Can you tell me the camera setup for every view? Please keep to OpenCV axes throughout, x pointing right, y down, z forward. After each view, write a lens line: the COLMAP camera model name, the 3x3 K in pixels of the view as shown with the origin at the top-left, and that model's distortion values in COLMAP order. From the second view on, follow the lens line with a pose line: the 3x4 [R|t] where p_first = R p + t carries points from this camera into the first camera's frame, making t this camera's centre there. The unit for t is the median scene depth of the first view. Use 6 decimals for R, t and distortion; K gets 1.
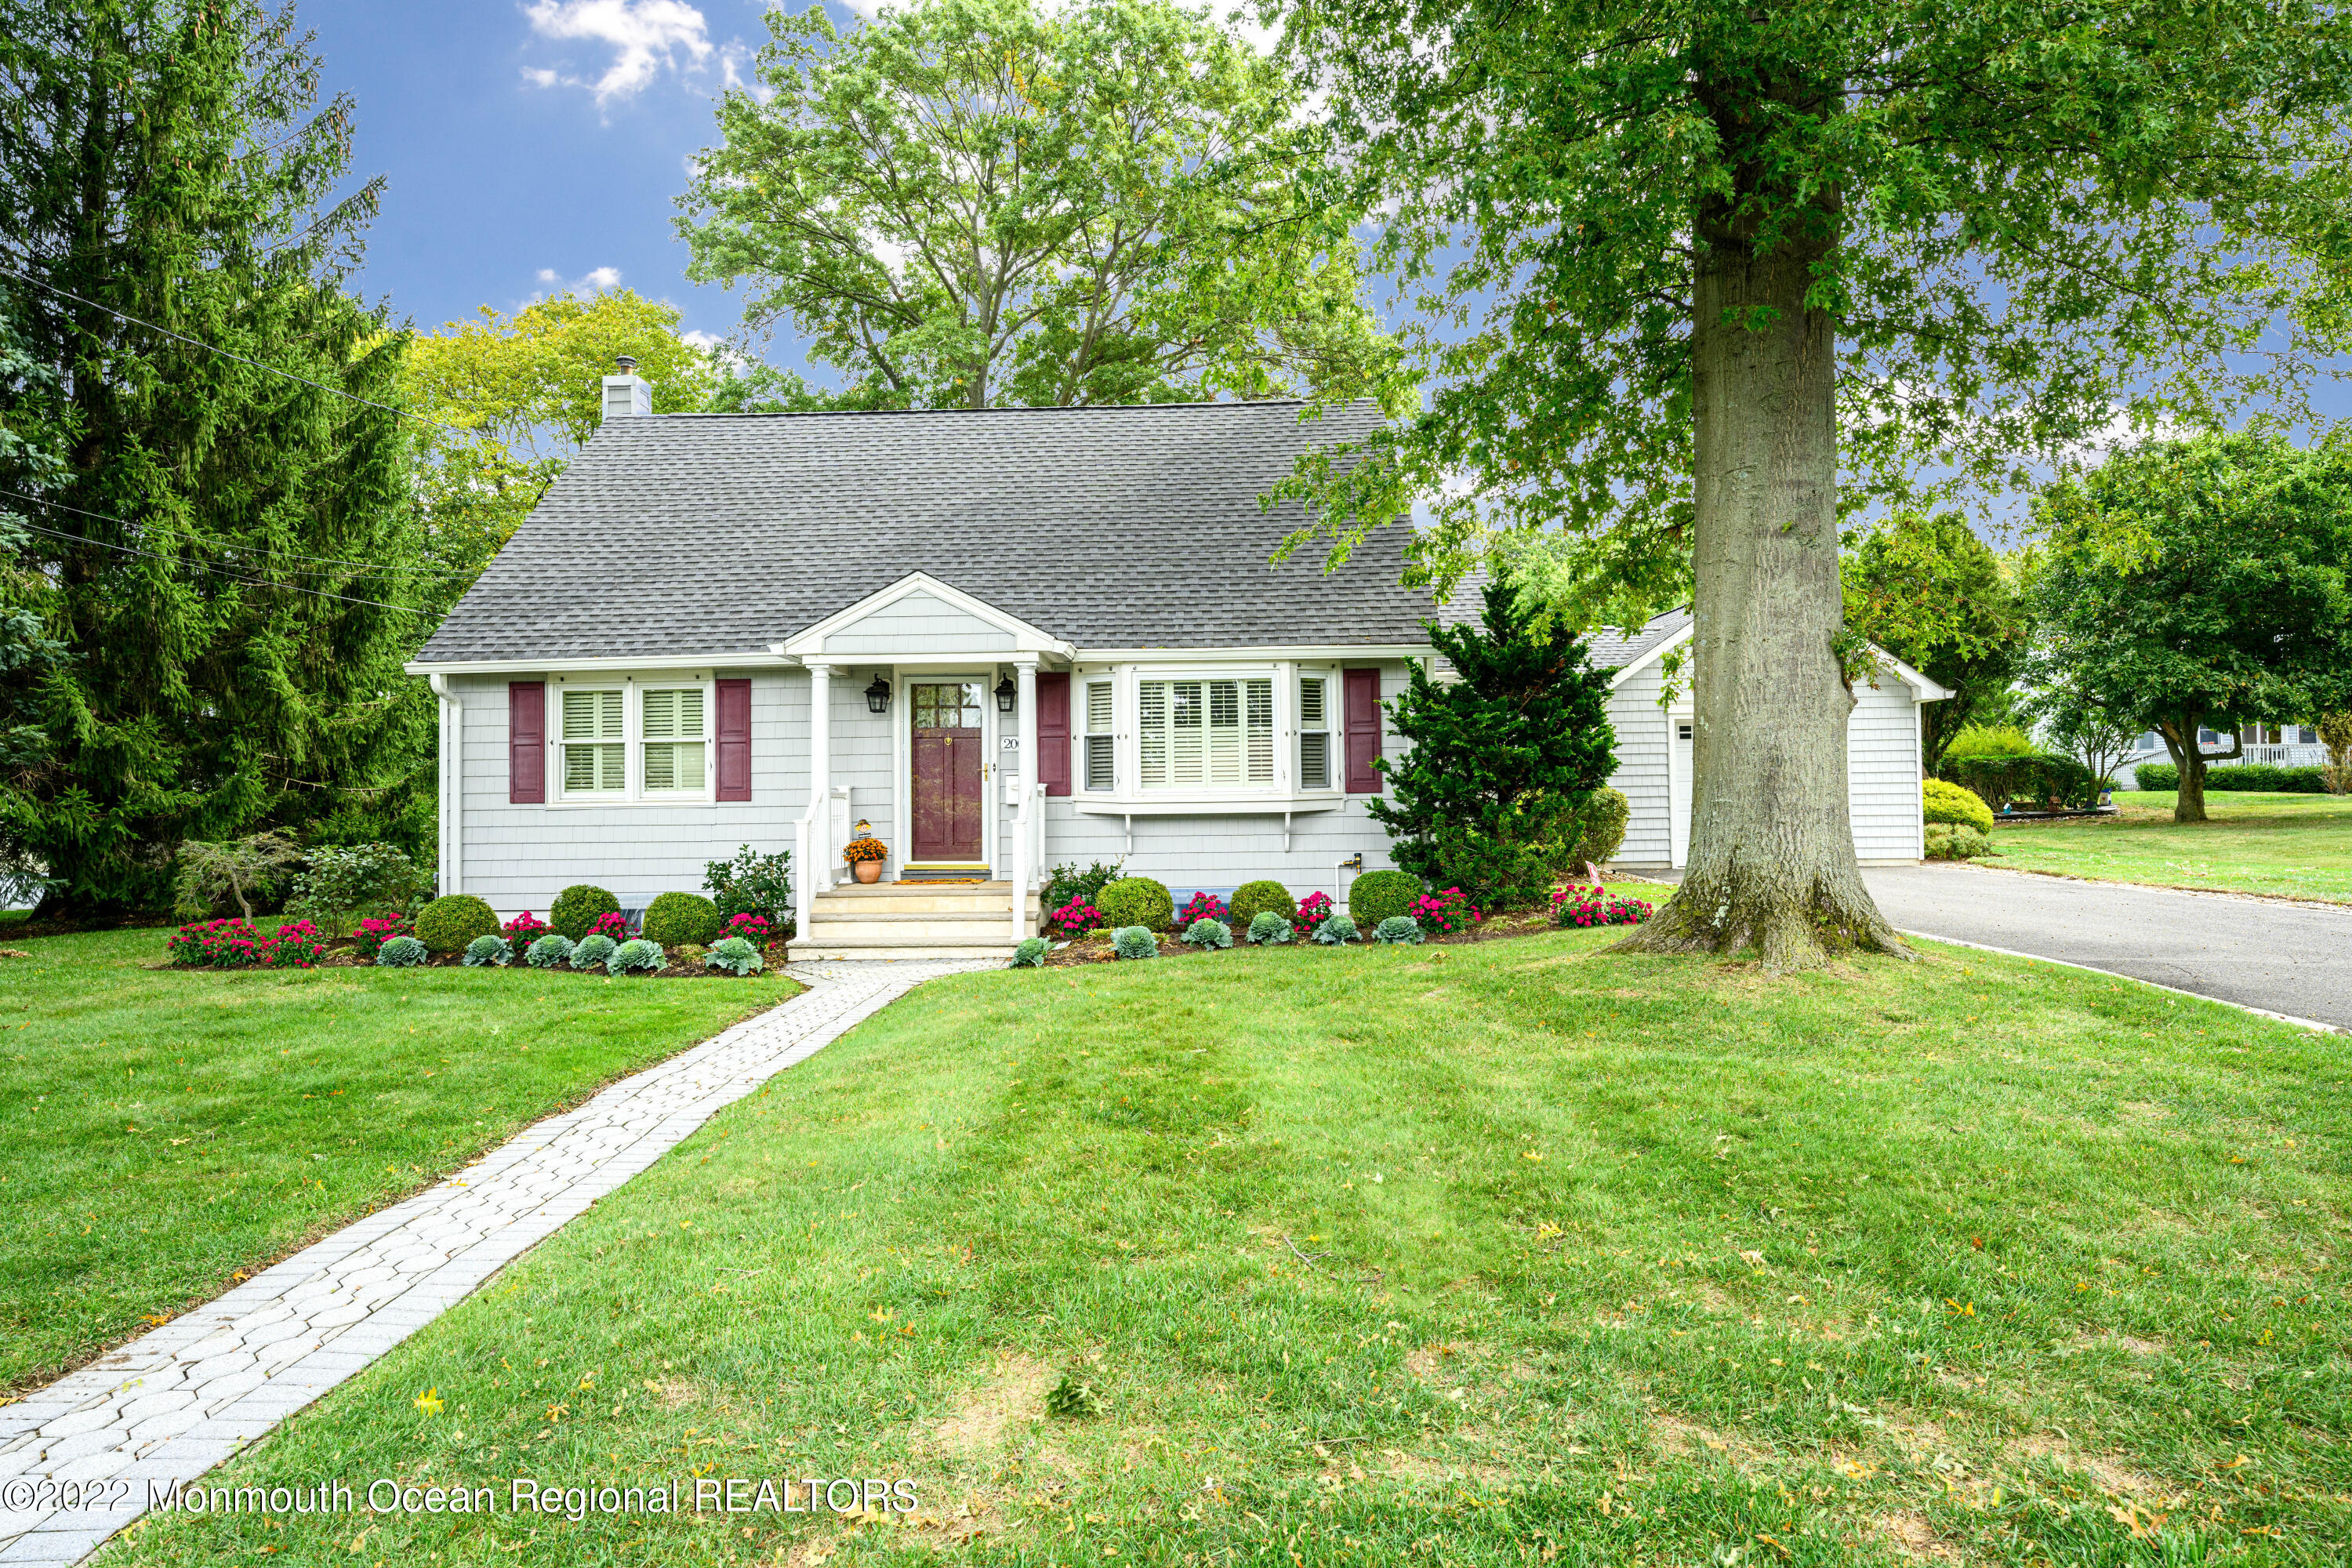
lens RADIAL K [[1339.5, 0, 1176.0], [0, 1339.5, 784.0], [0, 0, 1]] dist [0.000217, 0.000425]
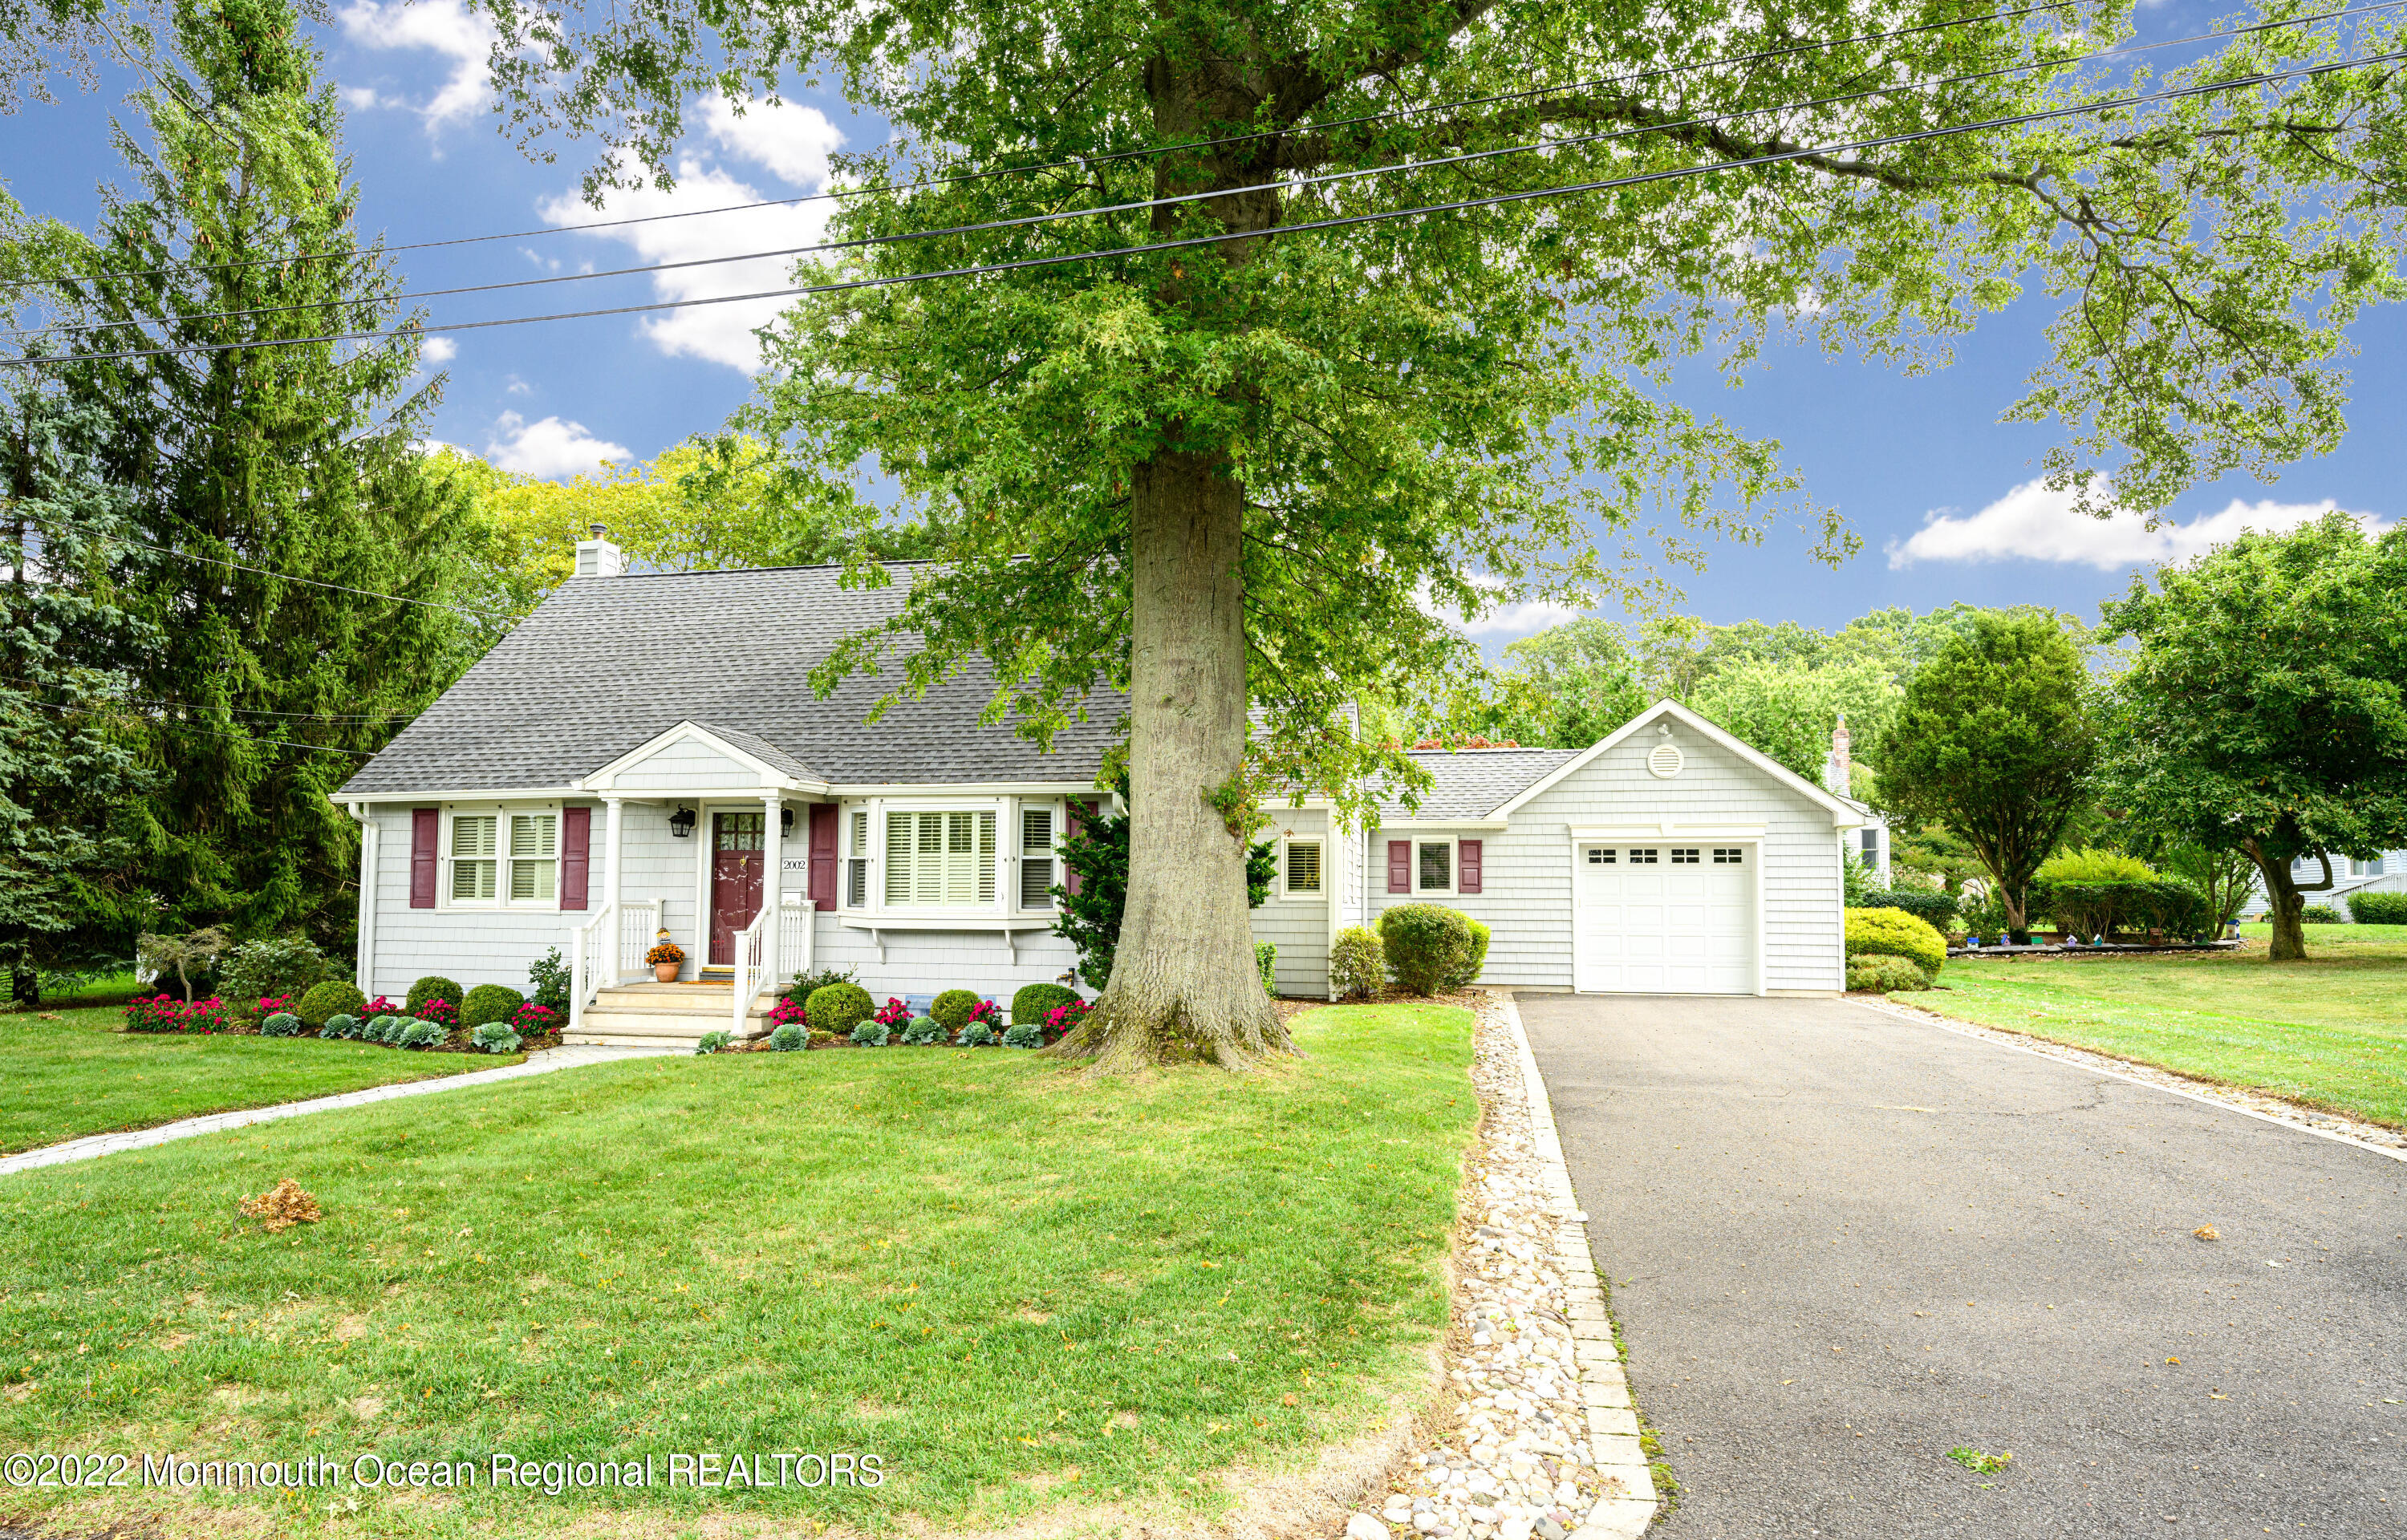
lens RADIAL K [[1421.7, 0, 1203.2], [0, 1421.7, 838.7], [0, 0, 1]] dist [0.000832, -0.000141]
pose [[0.982043, 0.010344, -0.188373, 0.458779], [-0.016895, 0.999306, -0.033204, -0.018052], [0.187898, 0.035790, 0.981536, -0.140179]]
